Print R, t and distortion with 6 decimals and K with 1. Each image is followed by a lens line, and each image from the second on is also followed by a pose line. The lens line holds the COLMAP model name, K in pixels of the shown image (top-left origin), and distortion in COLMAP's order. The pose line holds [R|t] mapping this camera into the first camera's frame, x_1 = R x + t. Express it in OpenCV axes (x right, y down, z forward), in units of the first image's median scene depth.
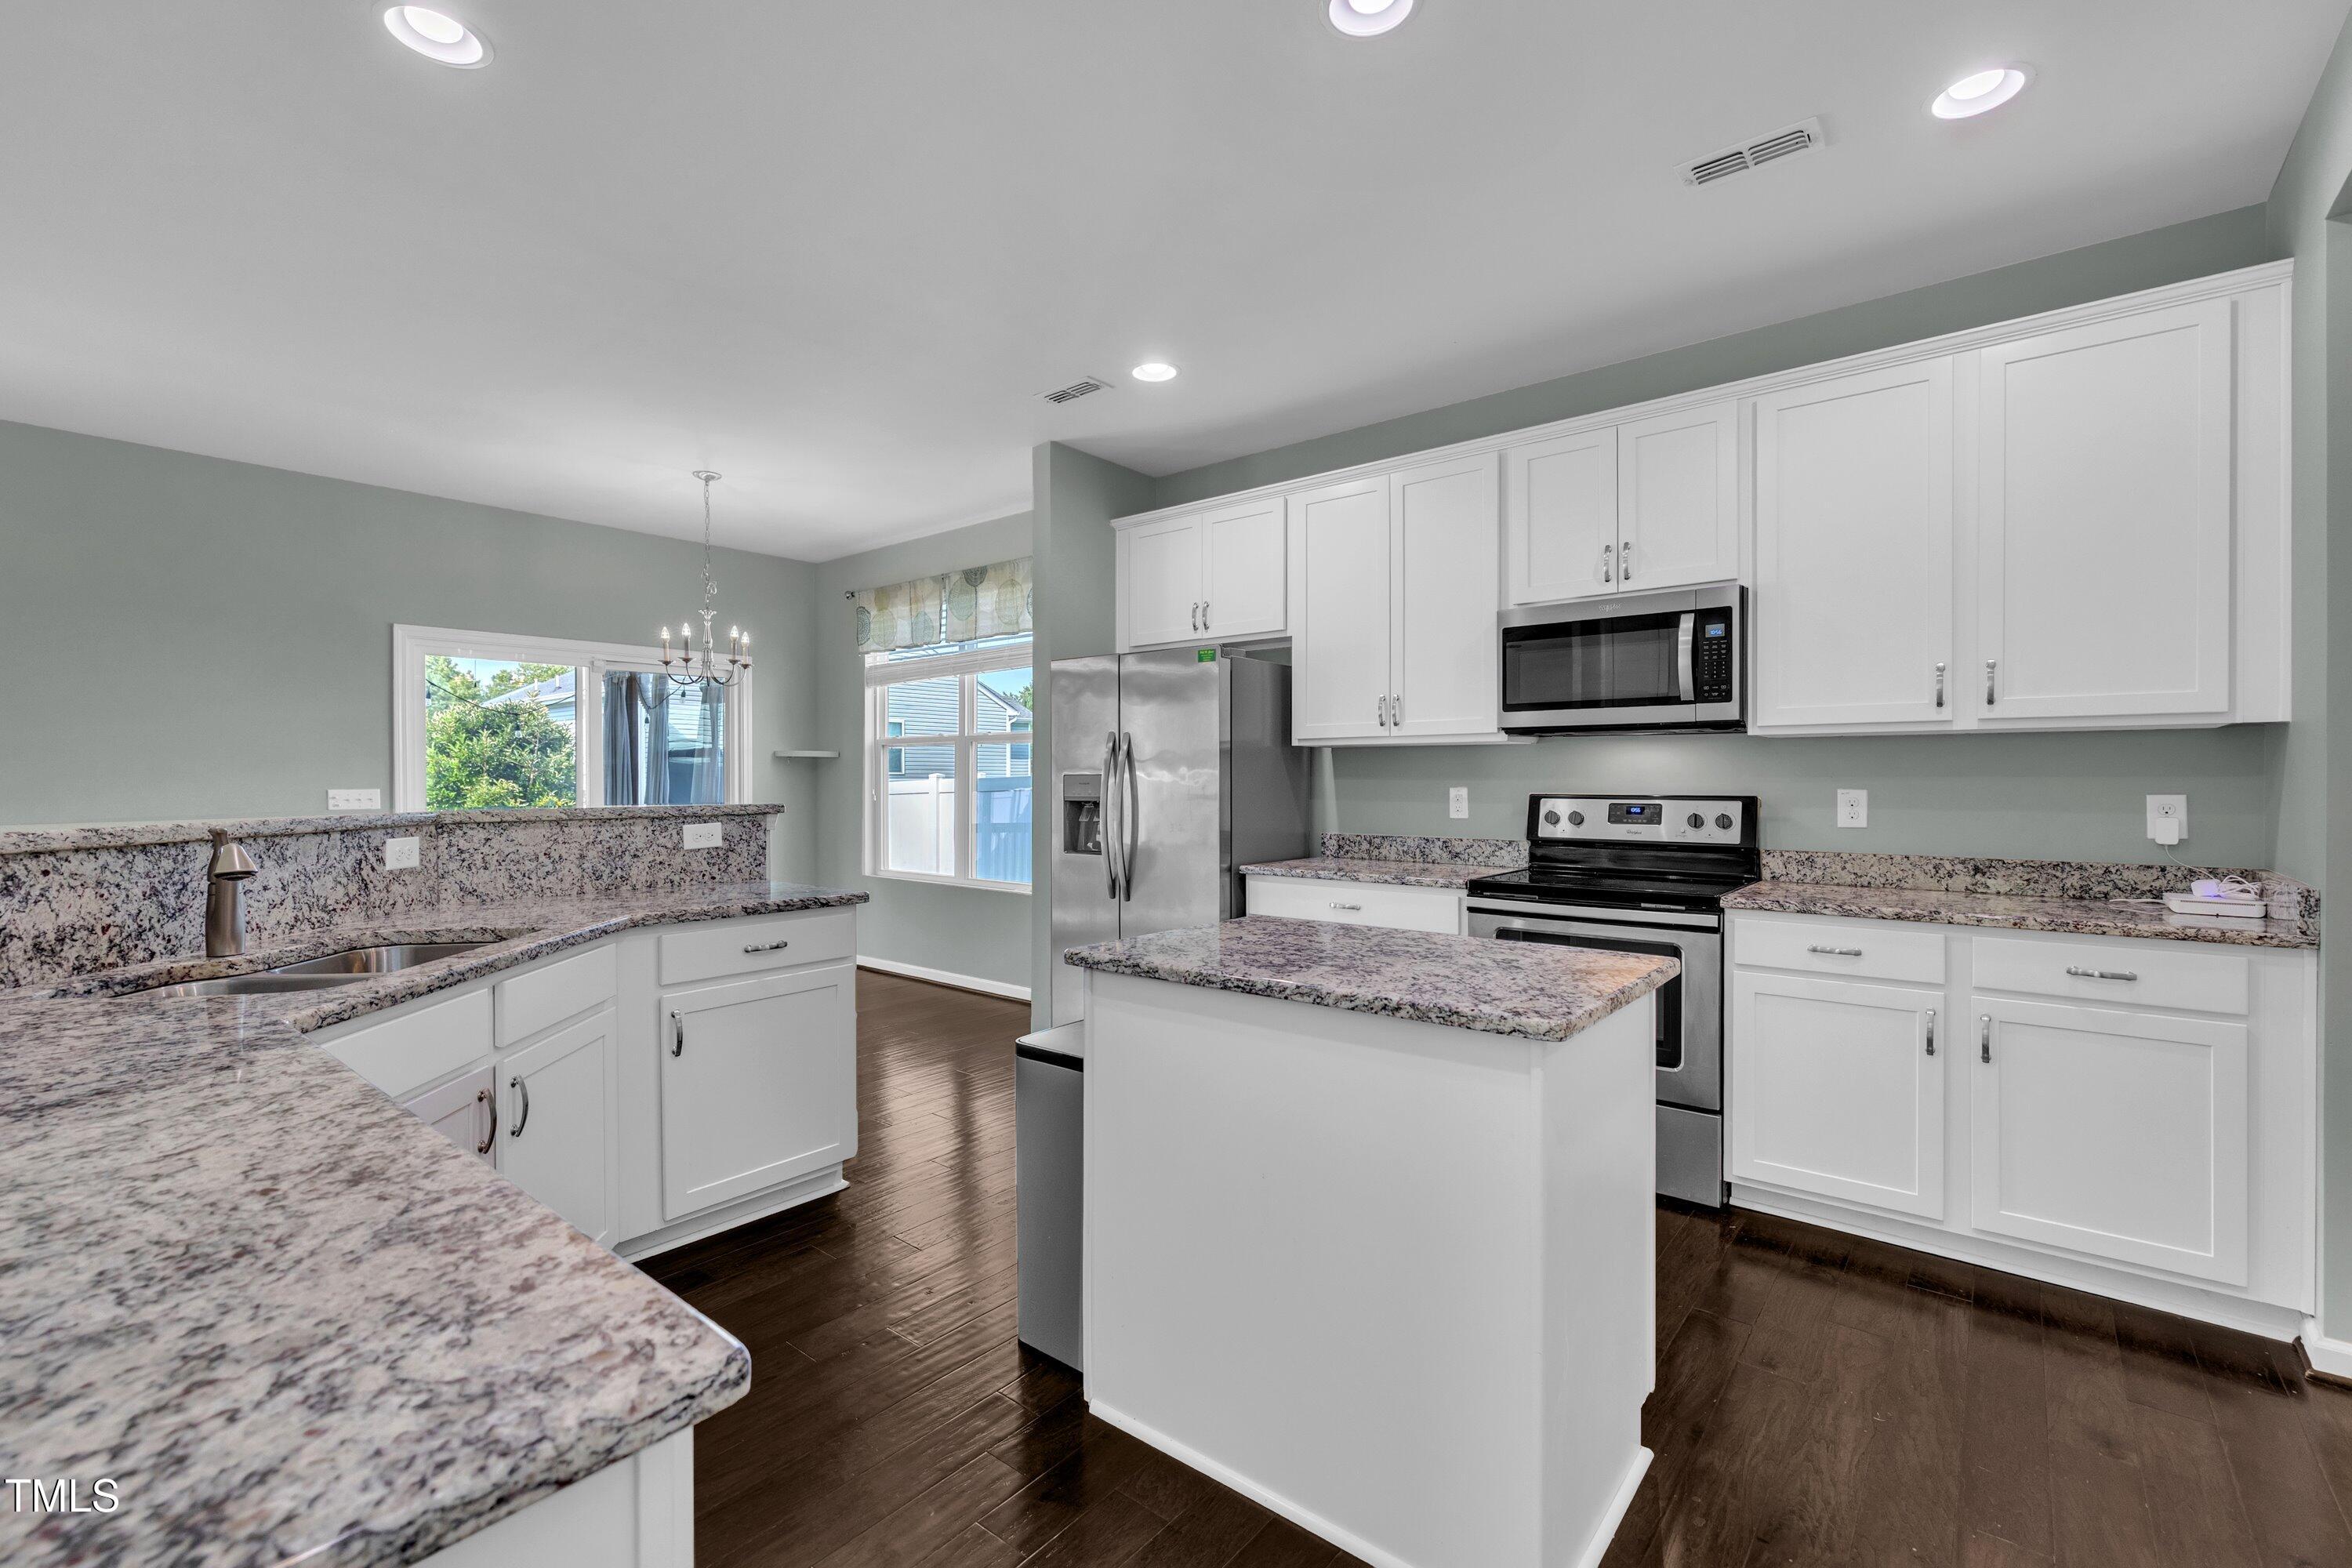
lens RADIAL K [[1001.8, 0, 1176.0], [0, 1001.8, 784.0], [0, 0, 1]] dist [0.002700, 0.000175]
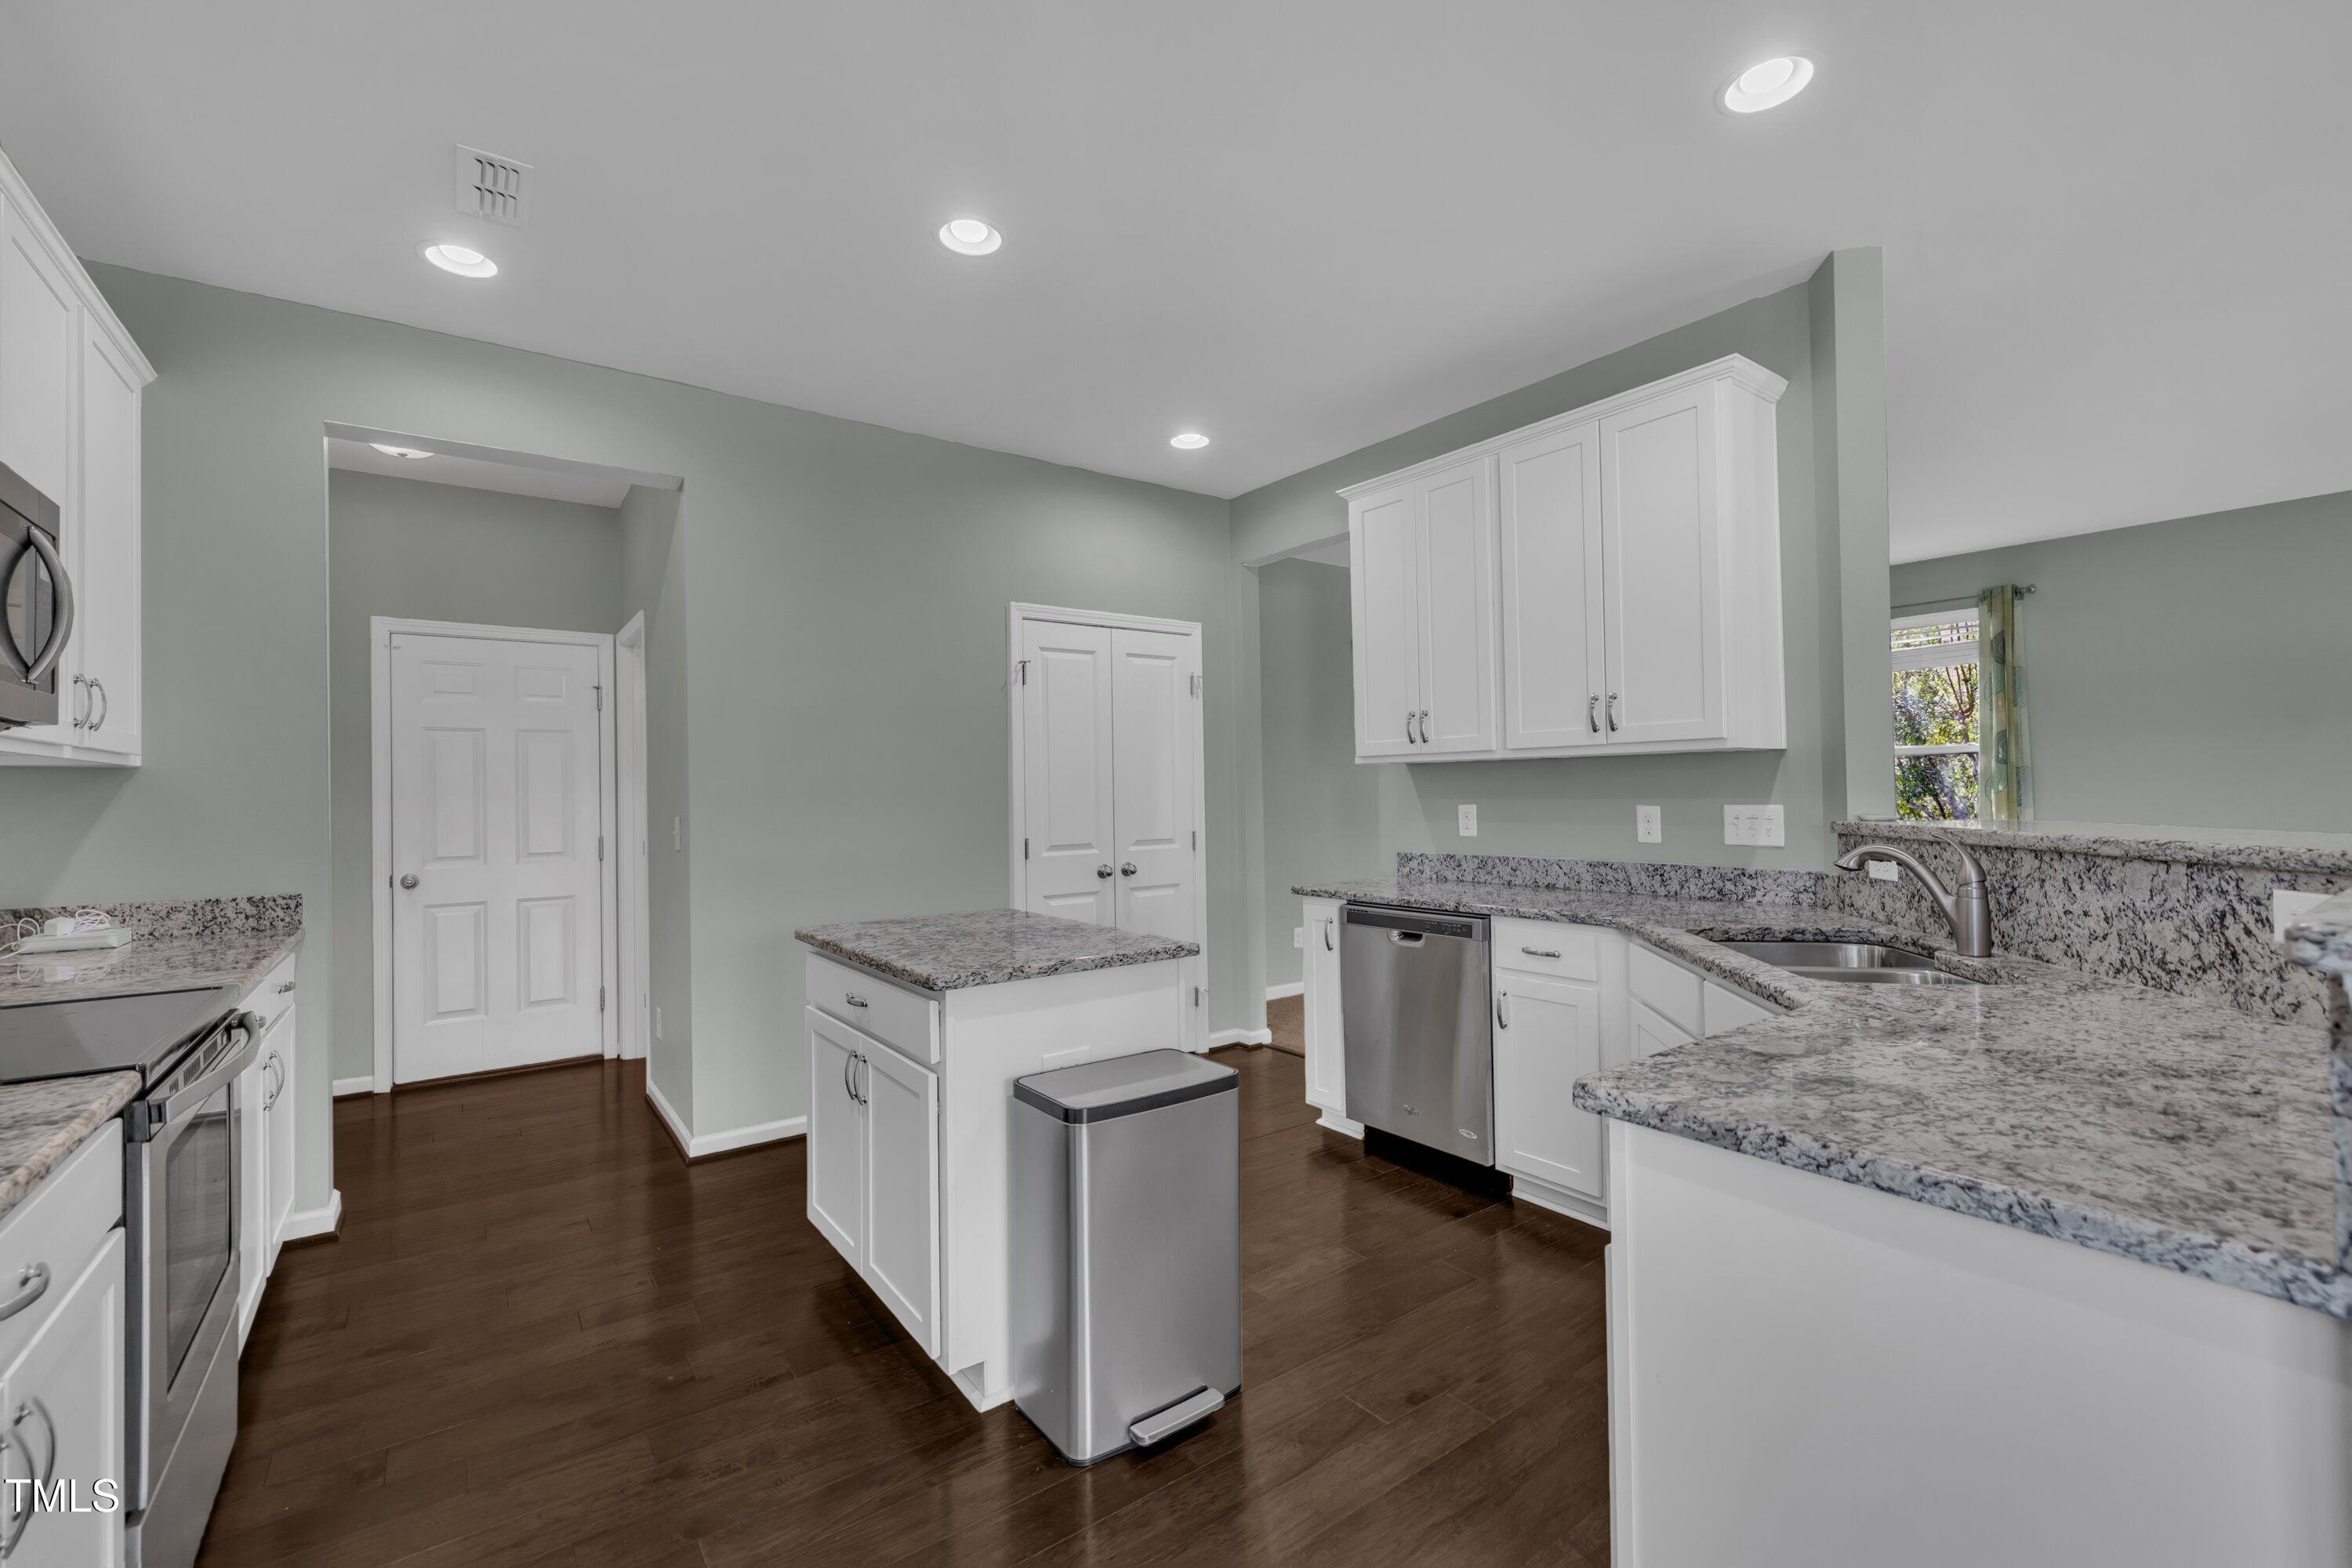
lens RADIAL K [[1001.8, 0, 1176.0], [0, 1001.8, 784.0], [0, 0, 1]] dist [0.002700, 0.000175]
pose [[-0.969949, 0.017744, 0.242660, -0.237454], [0.017125, 0.999842, -0.004661, -0.012193], [-0.242704, -0.000365, -0.970100, 1.361681]]
